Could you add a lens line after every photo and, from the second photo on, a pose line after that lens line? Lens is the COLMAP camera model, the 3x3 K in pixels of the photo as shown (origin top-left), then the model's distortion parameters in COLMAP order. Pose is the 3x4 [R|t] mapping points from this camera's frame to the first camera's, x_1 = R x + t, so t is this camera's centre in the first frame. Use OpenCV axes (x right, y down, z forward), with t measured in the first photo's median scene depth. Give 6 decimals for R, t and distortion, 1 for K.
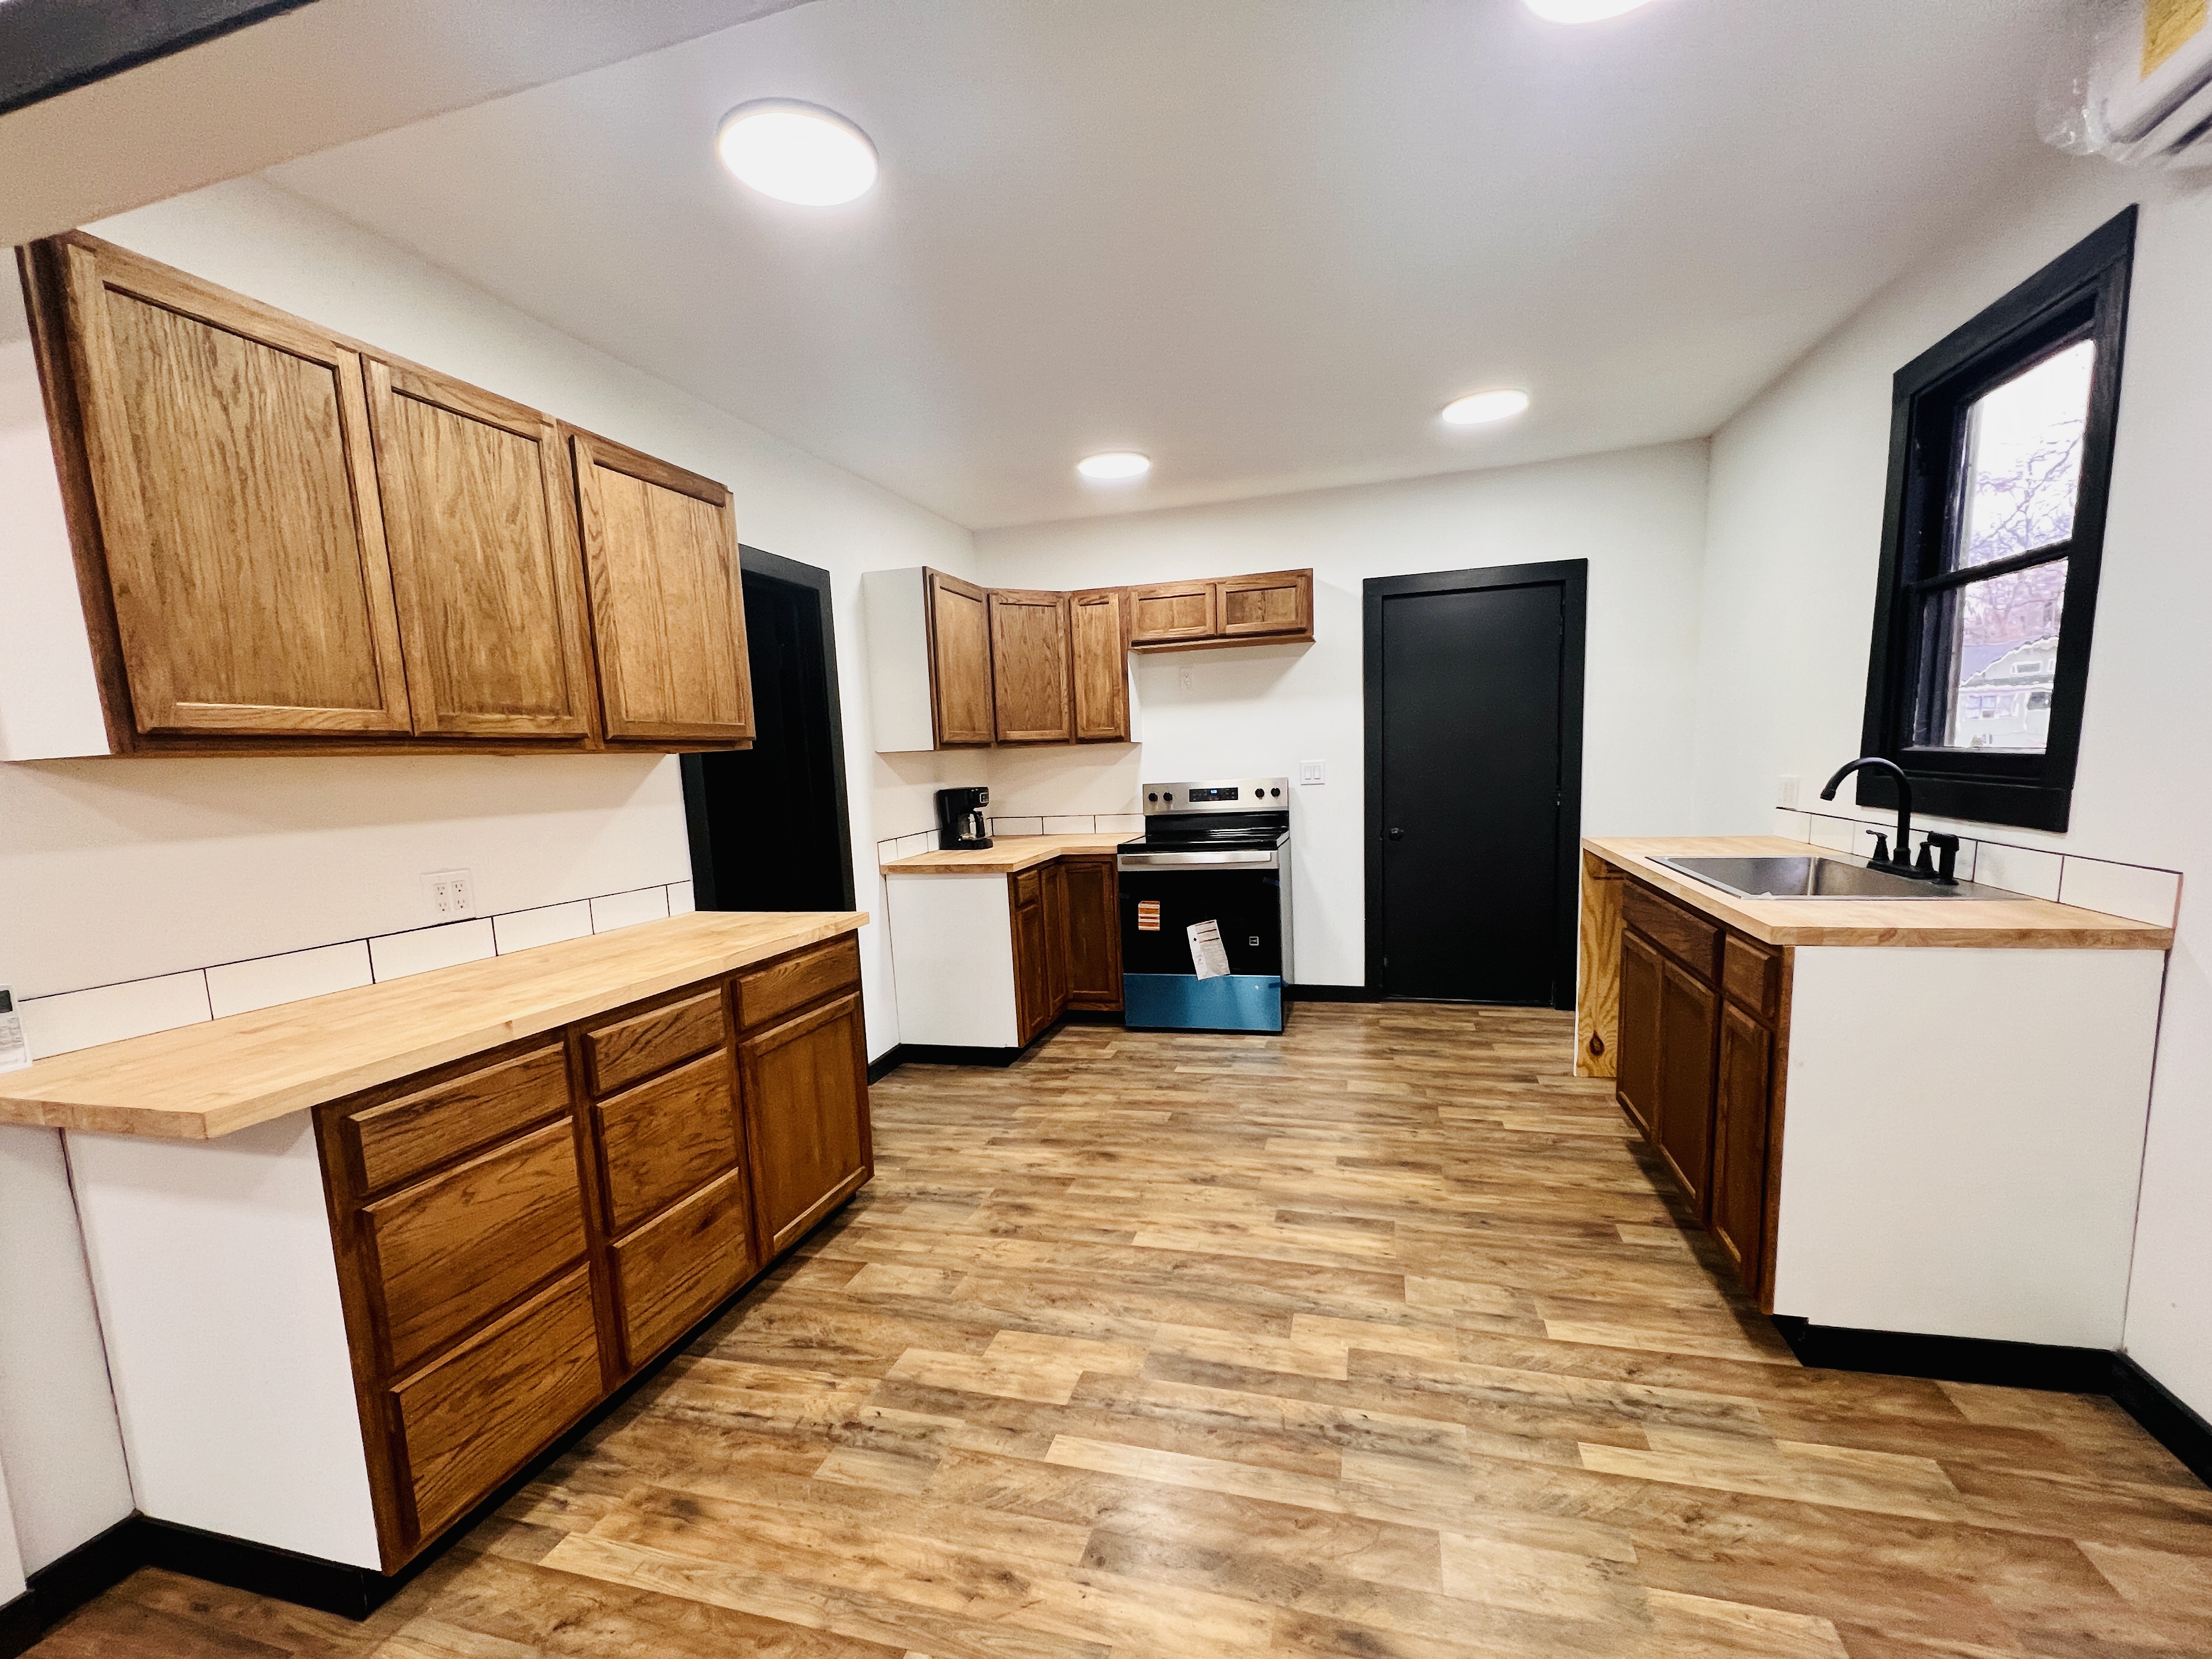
lens RADIAL K [[886.4, 0, 1166.1], [0, 886.4, 897.7], [0, 0, 1]] dist [-0.002963, 0.001008]
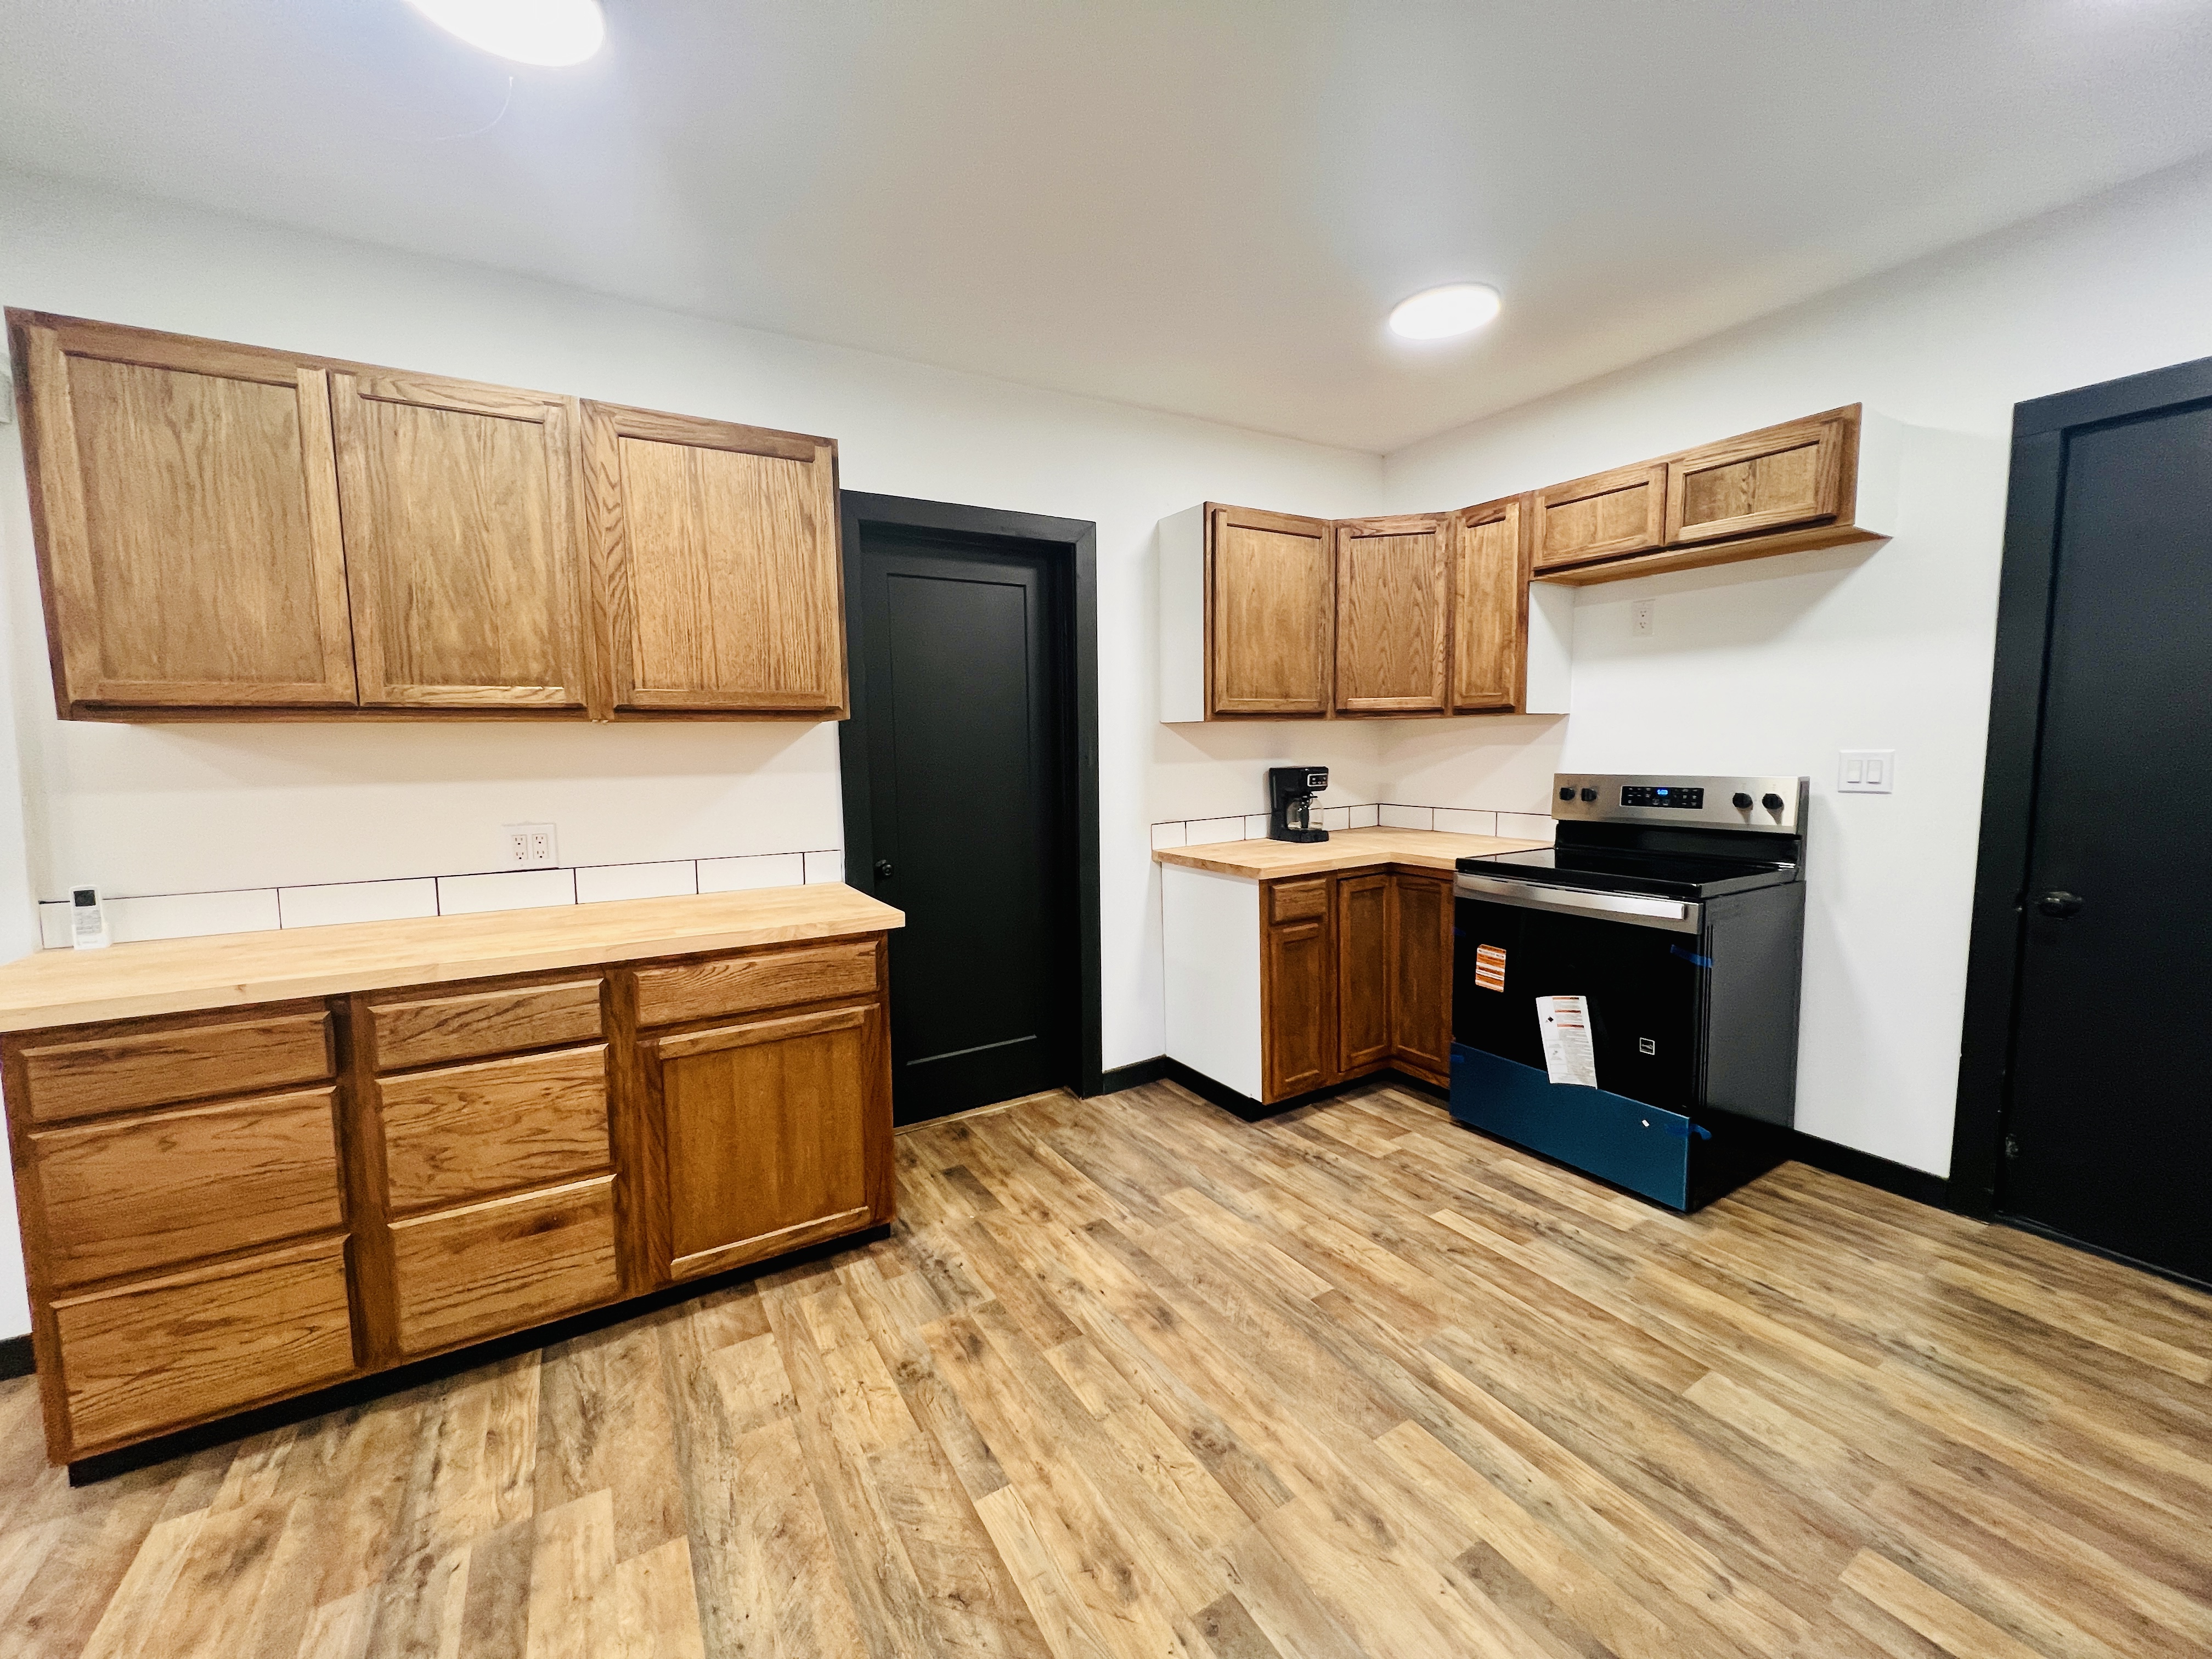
lens RADIAL K [[886.4, 0, 1109.7], [0, 886.4, 834.0], [0, 0, 1]] dist [-0.002963, 0.001008]
pose [[0.731450, 0.104369, -0.673860, 0.401540], [-0.124989, 0.991995, 0.017971, -0.107310], [0.670342, 0.071080, 0.738640, 0.547195]]
